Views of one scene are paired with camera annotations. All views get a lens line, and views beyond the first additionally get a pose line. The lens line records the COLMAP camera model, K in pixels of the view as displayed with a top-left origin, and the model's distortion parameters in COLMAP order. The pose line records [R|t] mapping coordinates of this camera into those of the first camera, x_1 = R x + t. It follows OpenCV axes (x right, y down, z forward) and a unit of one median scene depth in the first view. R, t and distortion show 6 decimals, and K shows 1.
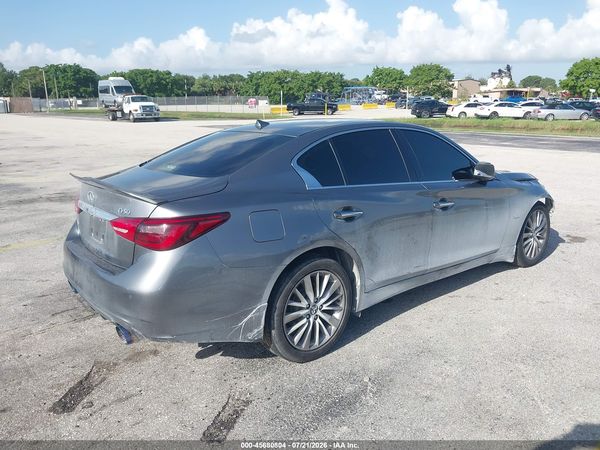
lens RADIAL K [[484.8, 0, 304.8], [0, 484.8, 225.2], [0, 0, 1]] dist [0.002464, -0.015067]
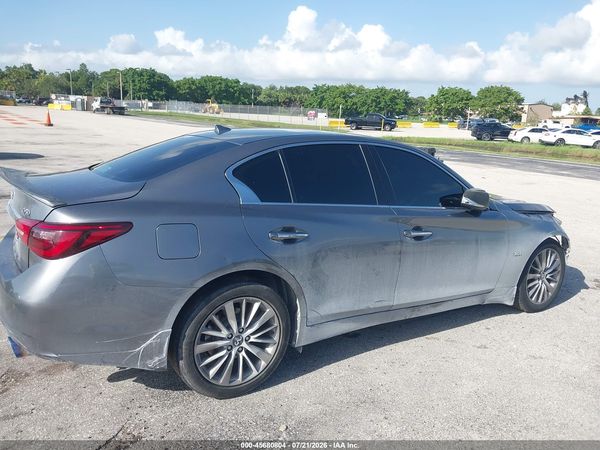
lens RADIAL K [[484.8, 0, 303.9], [0, 484.8, 226.4], [0, 0, 1]] dist [0.002464, -0.015067]
pose [[0.990159, 0.083573, -0.112252, 0.169135], [-0.086237, 0.996092, -0.019077, -0.019829], [0.110219, 0.028570, 0.993497, 0.101090]]
